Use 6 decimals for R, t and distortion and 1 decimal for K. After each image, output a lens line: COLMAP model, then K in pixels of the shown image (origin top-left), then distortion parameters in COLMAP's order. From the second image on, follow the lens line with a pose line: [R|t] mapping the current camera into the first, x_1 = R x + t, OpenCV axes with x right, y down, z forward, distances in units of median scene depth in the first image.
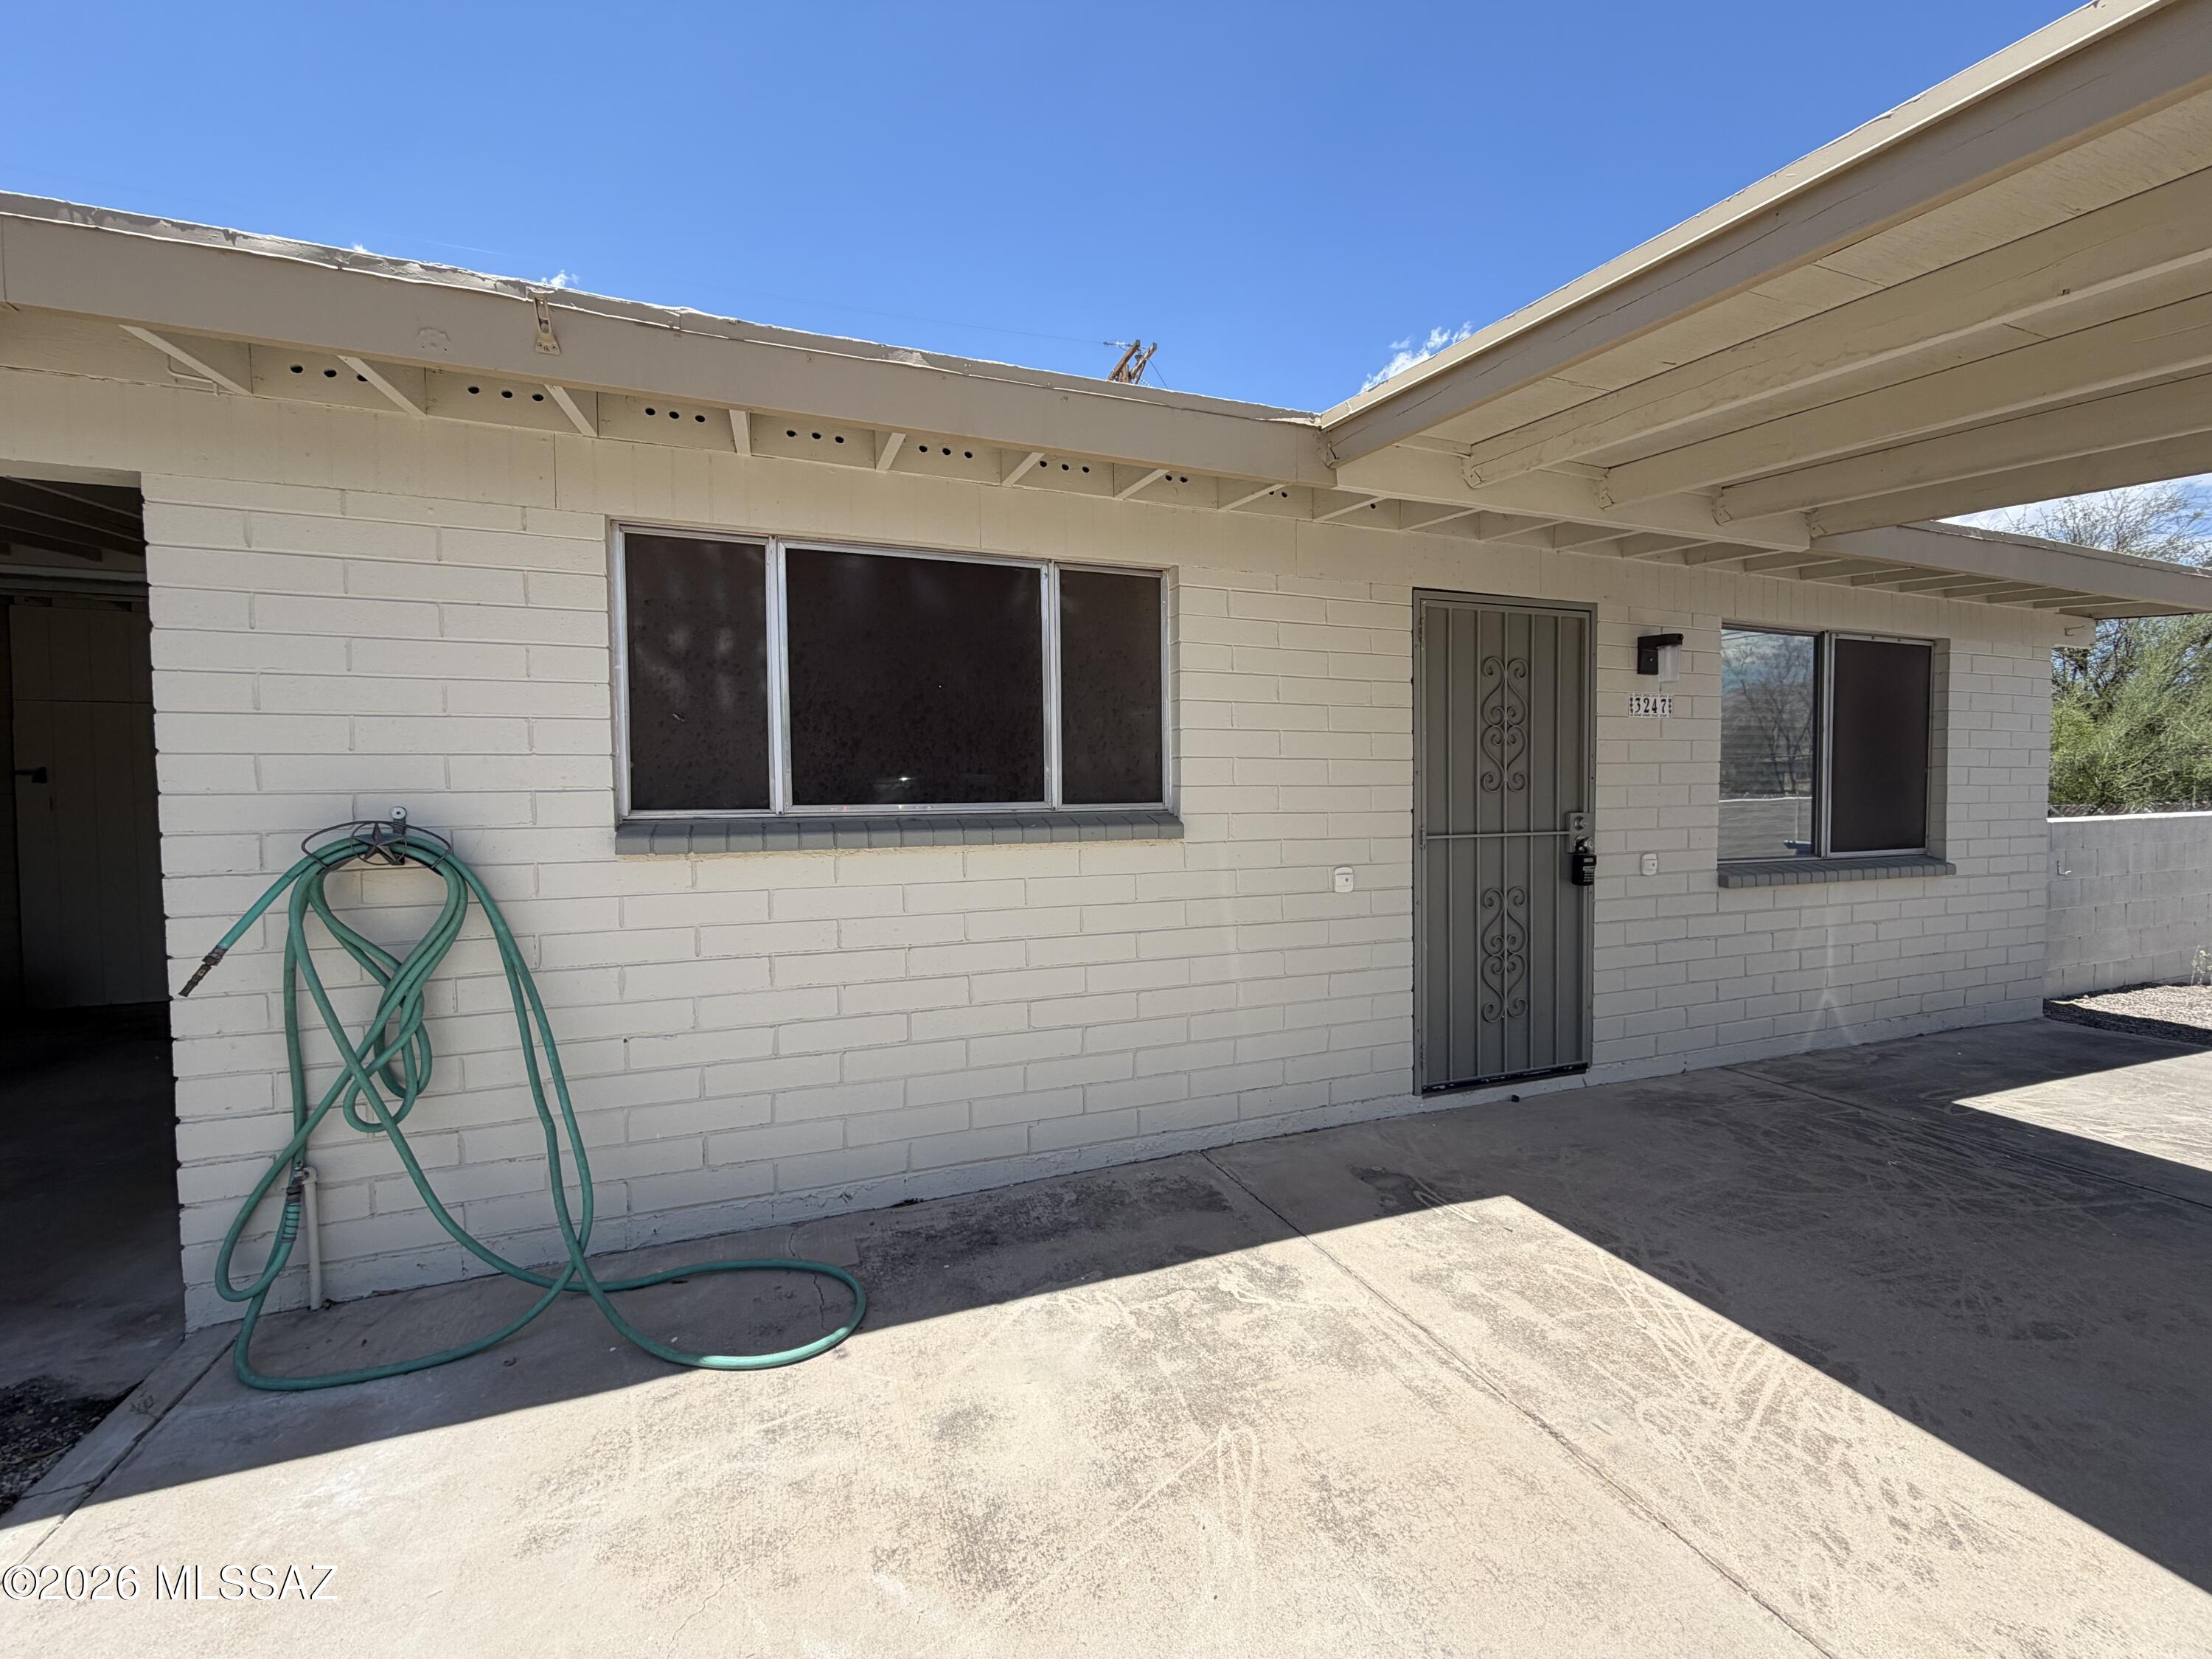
lens RADIAL K [[880.2, 0, 1109.1], [0, 880.2, 827.7], [0, 0, 1]] dist [-0.000498, 0.000398]
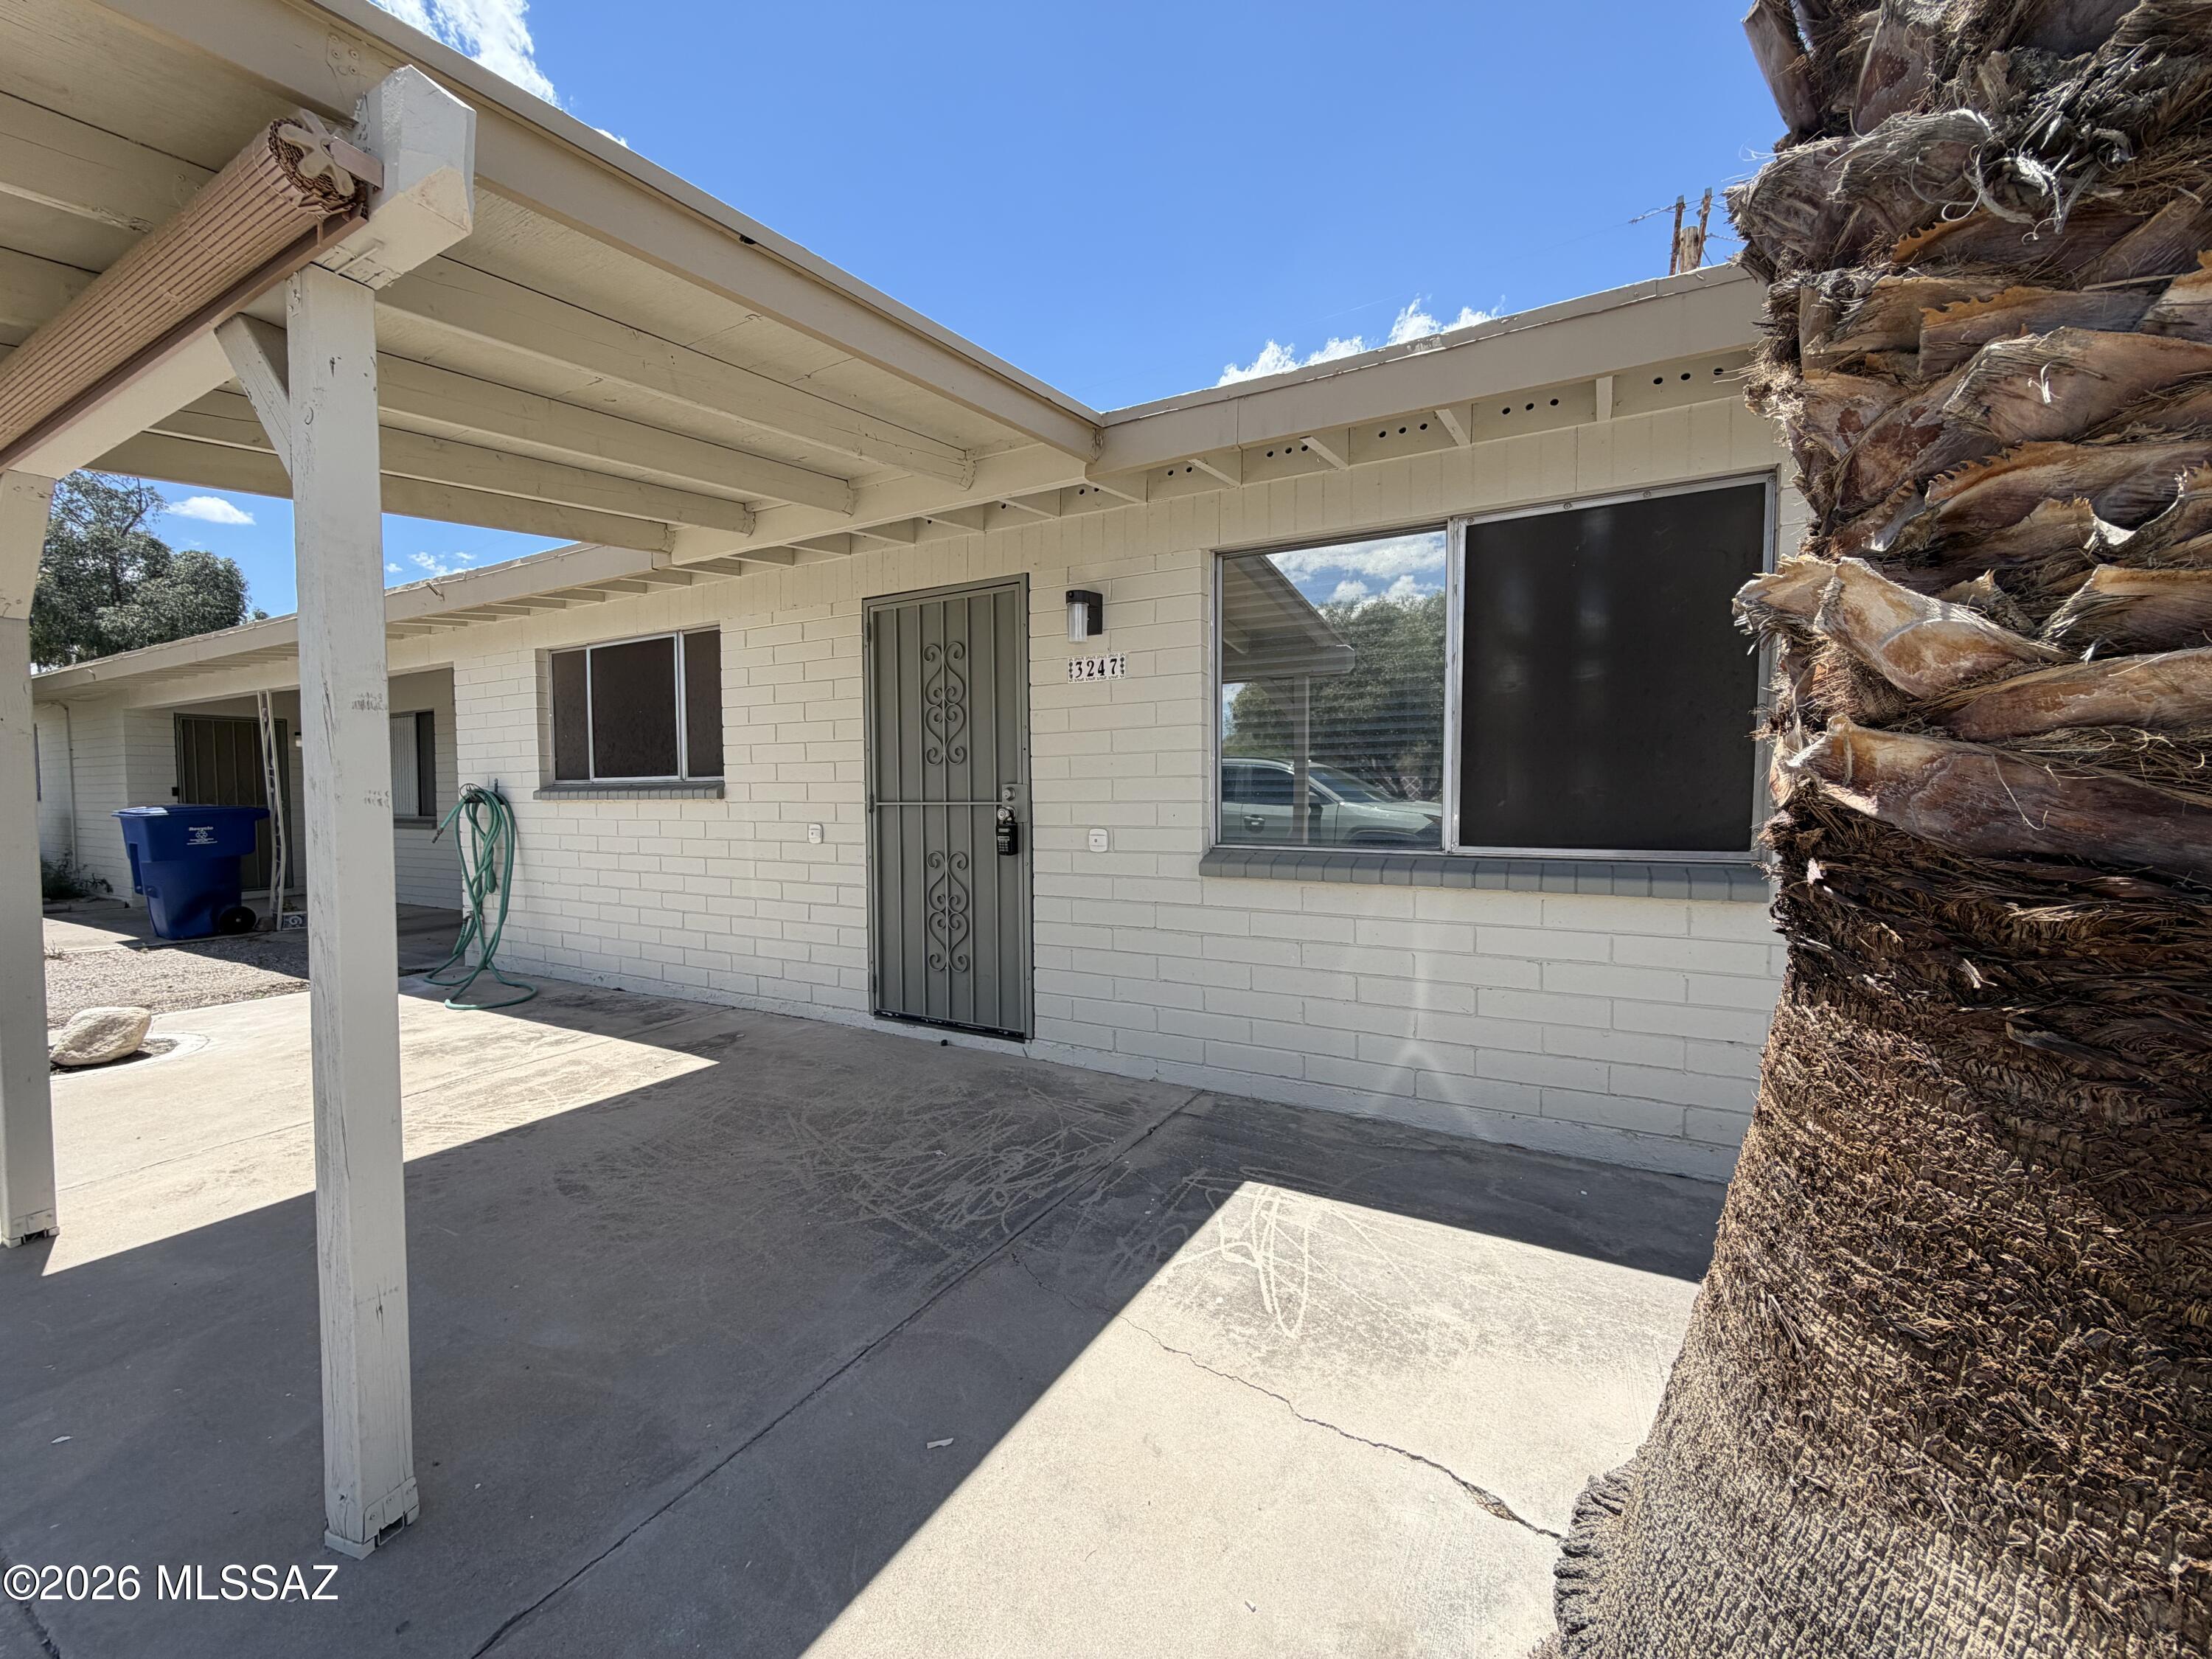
lens RADIAL K [[880.2, 0, 1110.4], [0, 880.2, 832.2], [0, 0, 1]] dist [-0.000498, 0.000398]
pose [[0.648637, 0.038587, -0.760119, 1.503011], [-0.027155, 0.999251, 0.027554, 0.008327], [0.760613, 0.002768, 0.649199, 0.465650]]
